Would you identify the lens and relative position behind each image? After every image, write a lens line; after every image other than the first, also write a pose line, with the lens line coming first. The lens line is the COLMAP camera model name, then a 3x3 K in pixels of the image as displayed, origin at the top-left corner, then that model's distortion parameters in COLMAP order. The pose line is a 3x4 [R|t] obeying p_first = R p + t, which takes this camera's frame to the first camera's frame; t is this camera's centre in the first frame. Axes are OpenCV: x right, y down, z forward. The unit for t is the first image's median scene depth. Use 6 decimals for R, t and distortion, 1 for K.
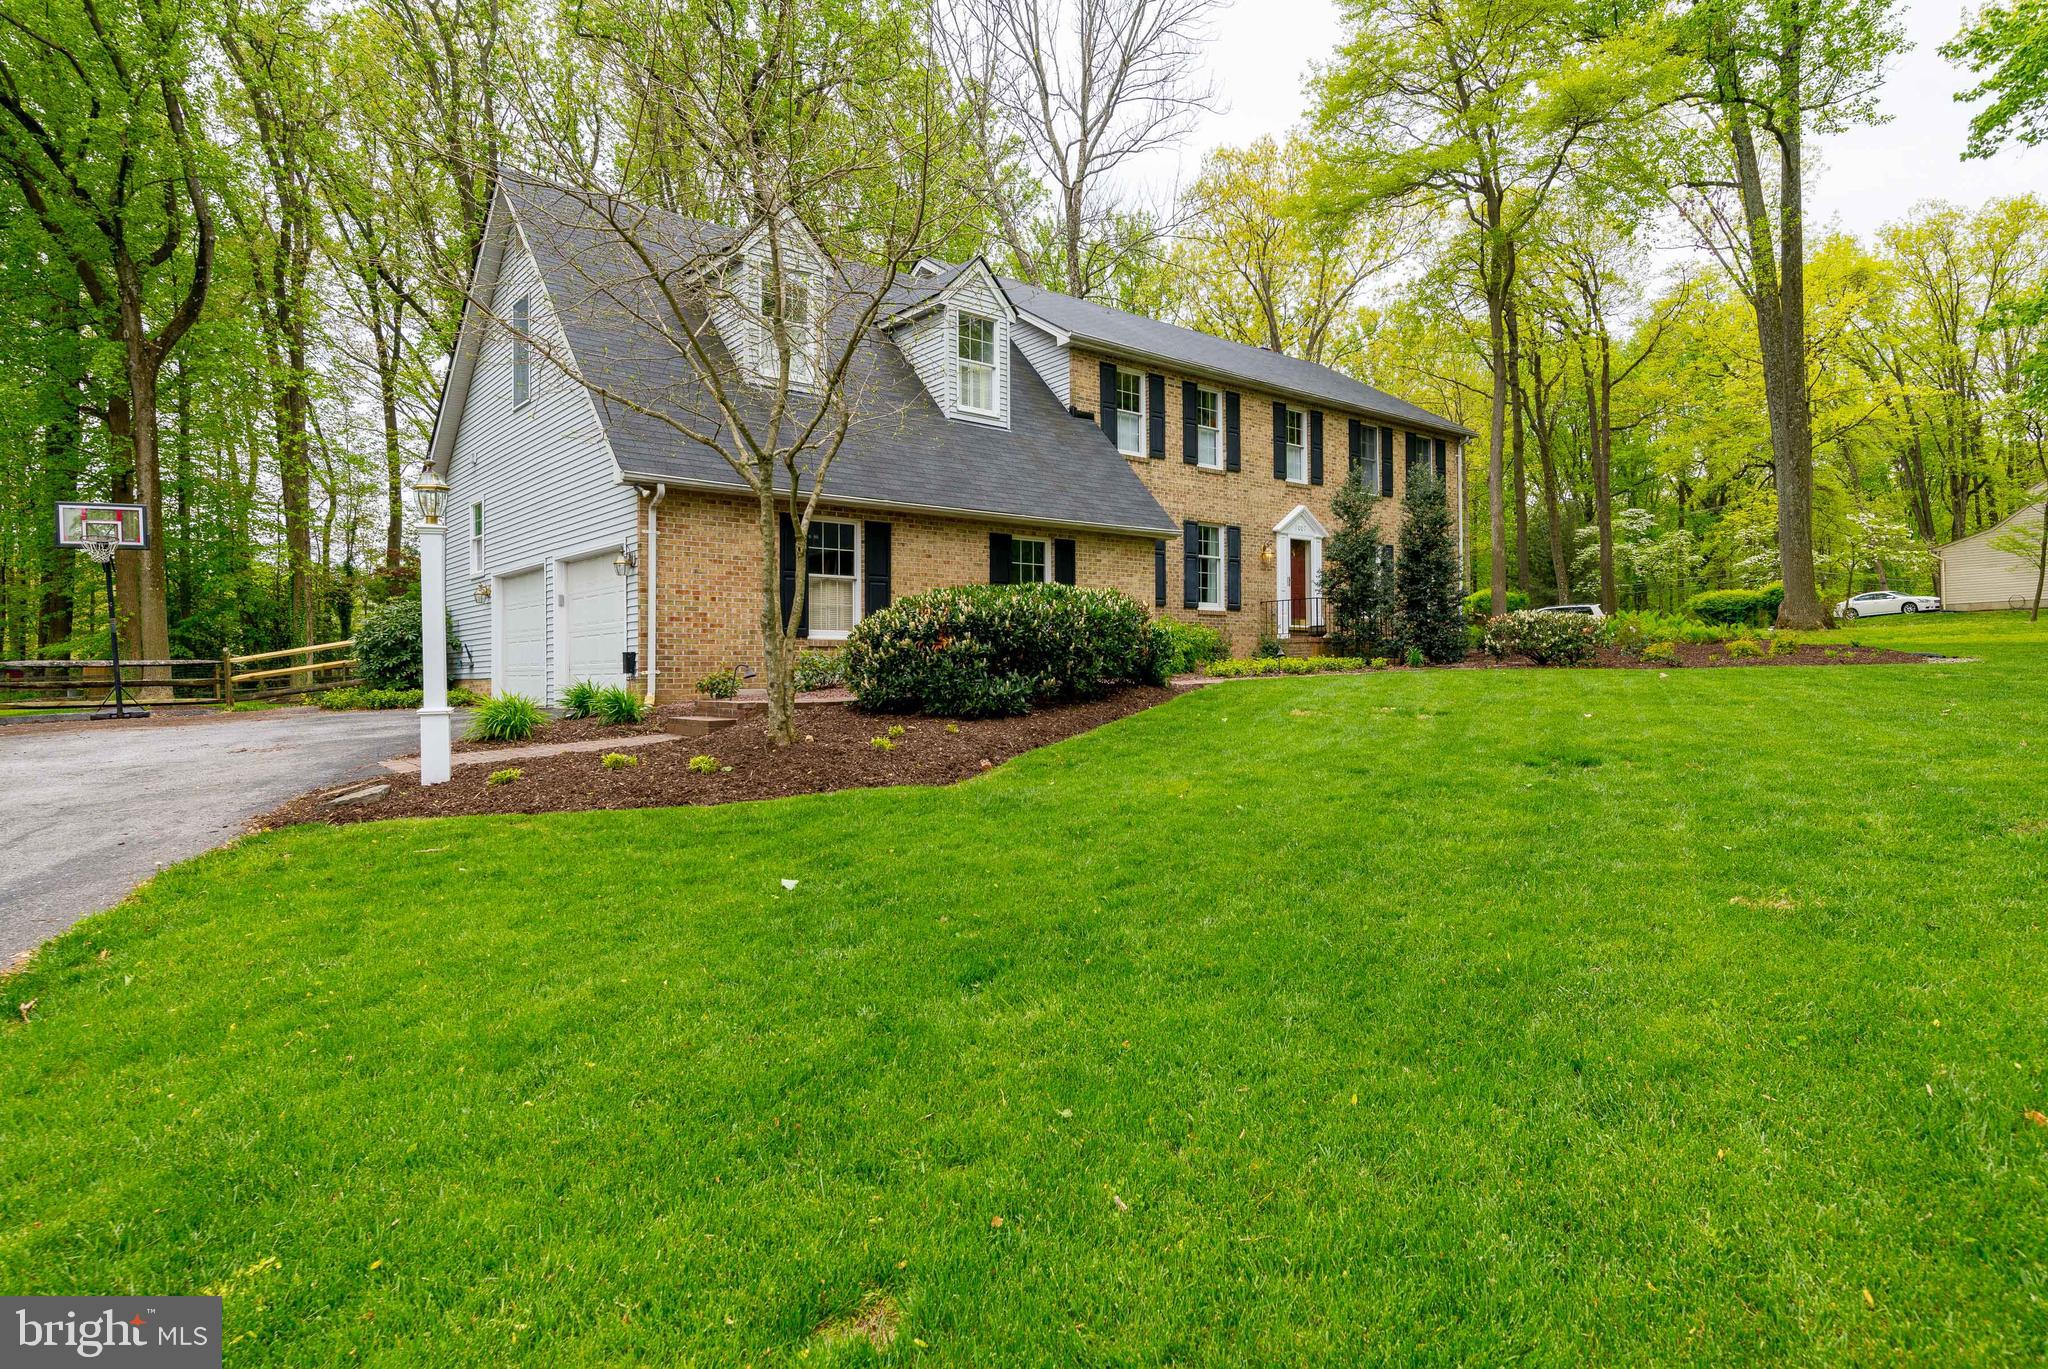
lens RADIAL K [[1123.1, 0, 1033.4], [0, 1123.1, 680.2], [0, 0, 1]] dist [-0.002666, -0.000263]
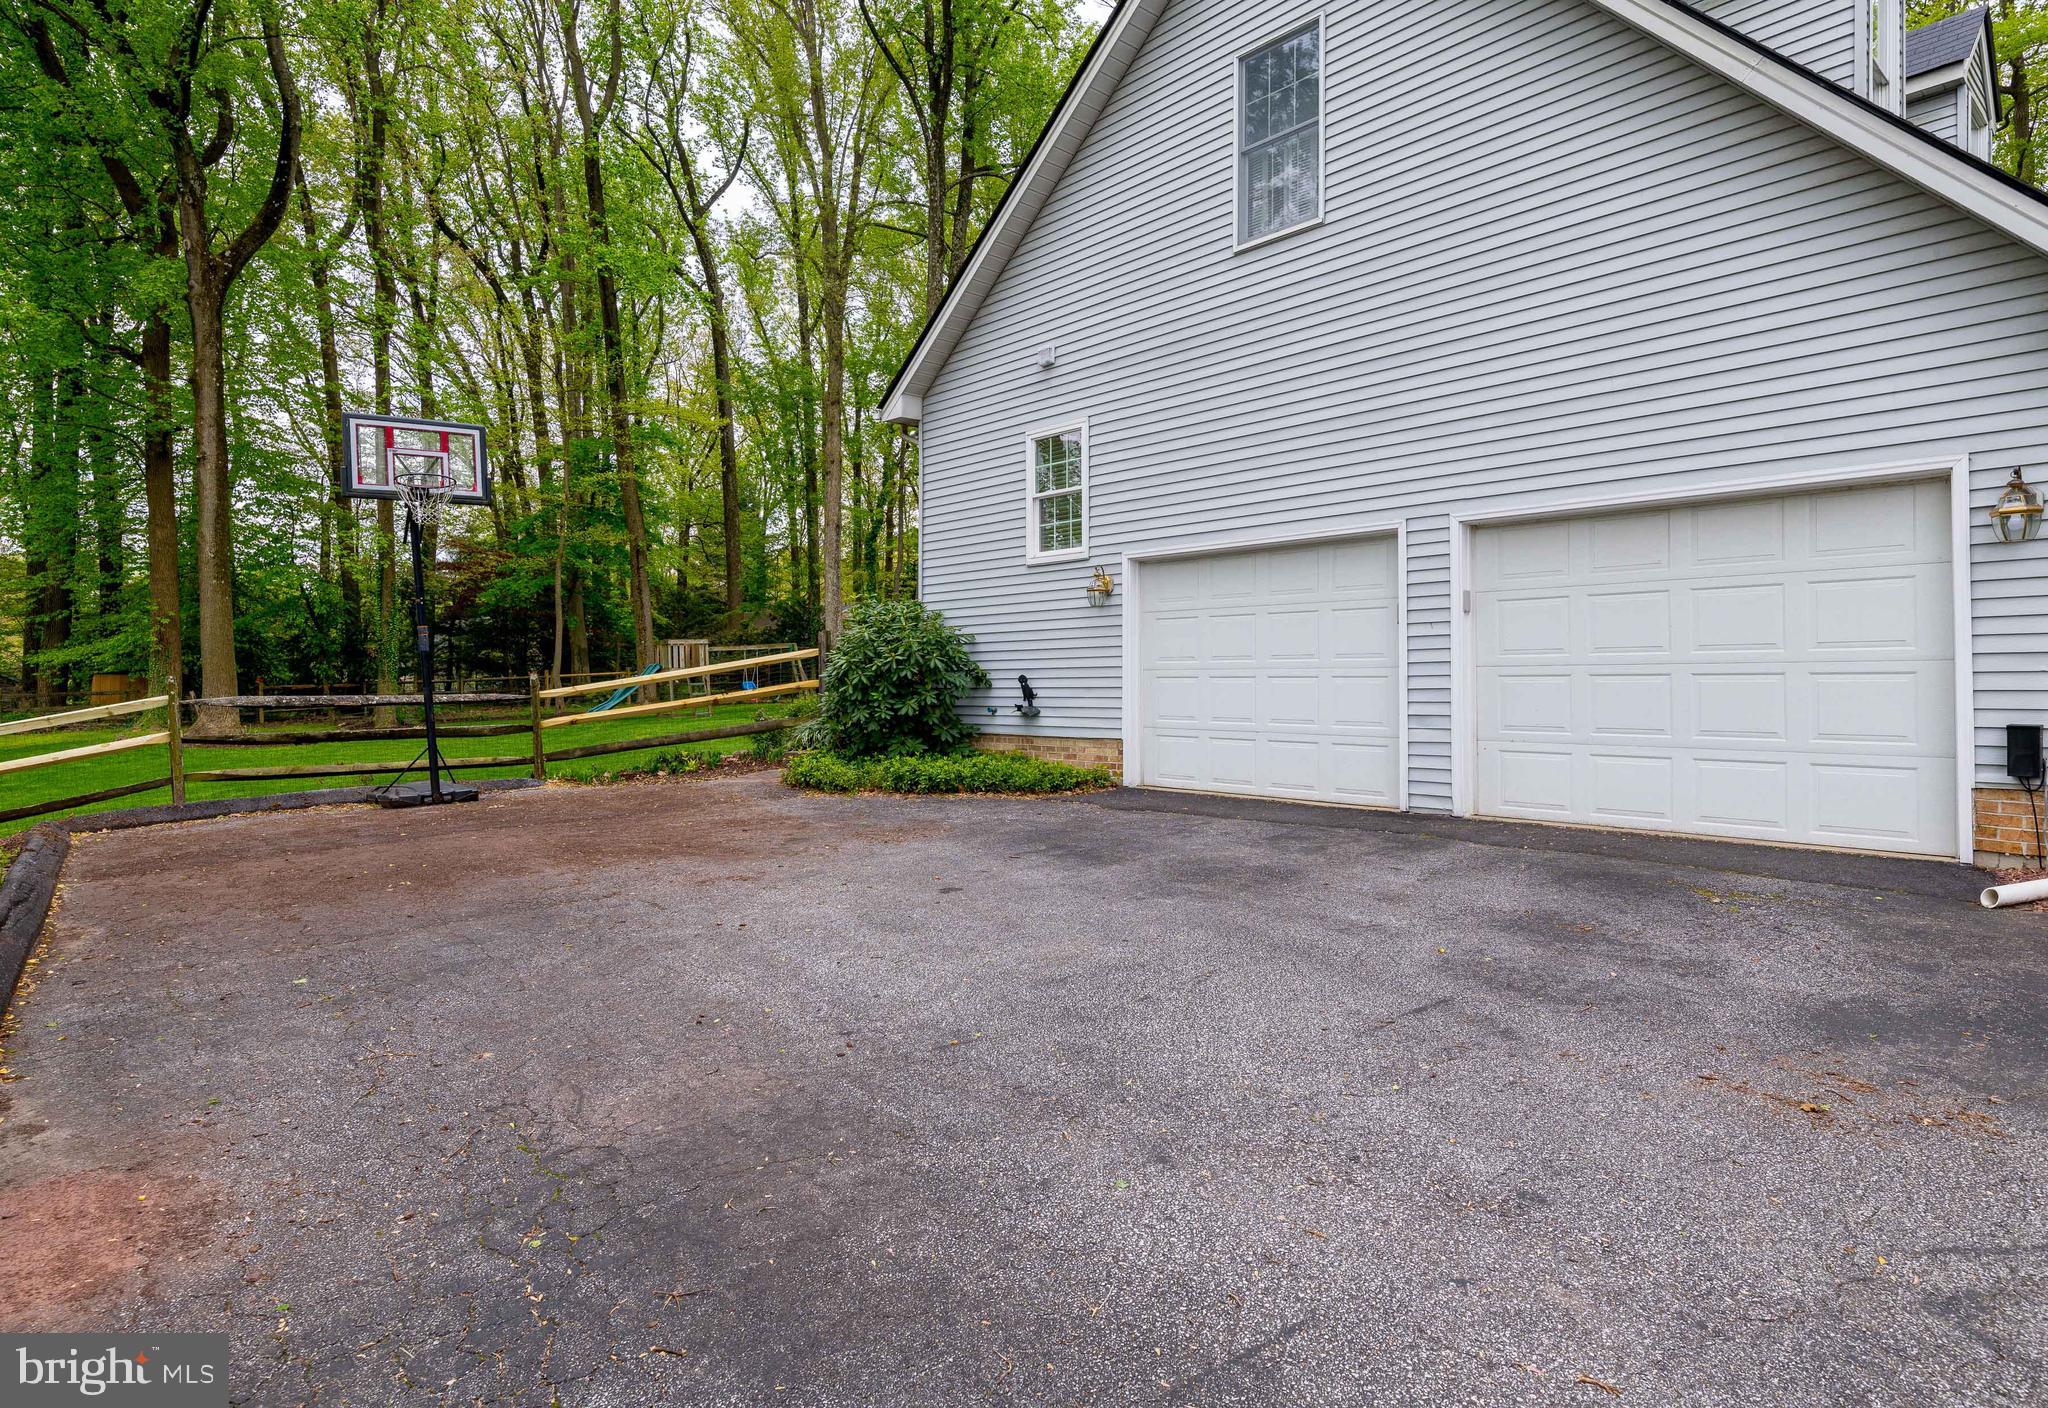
lens RADIAL K [[1145.4, 0, 1024.6], [0, 1145.4, 695.5], [0, 0, 1]] dist [0.014384, 0.001407]
pose [[0.999552, 0.015209, 0.025789, -0.469049], [-0.015161, 0.999883, -0.002076, -0.019125], [-0.025817, 0.001684, 0.999665, 0.369549]]
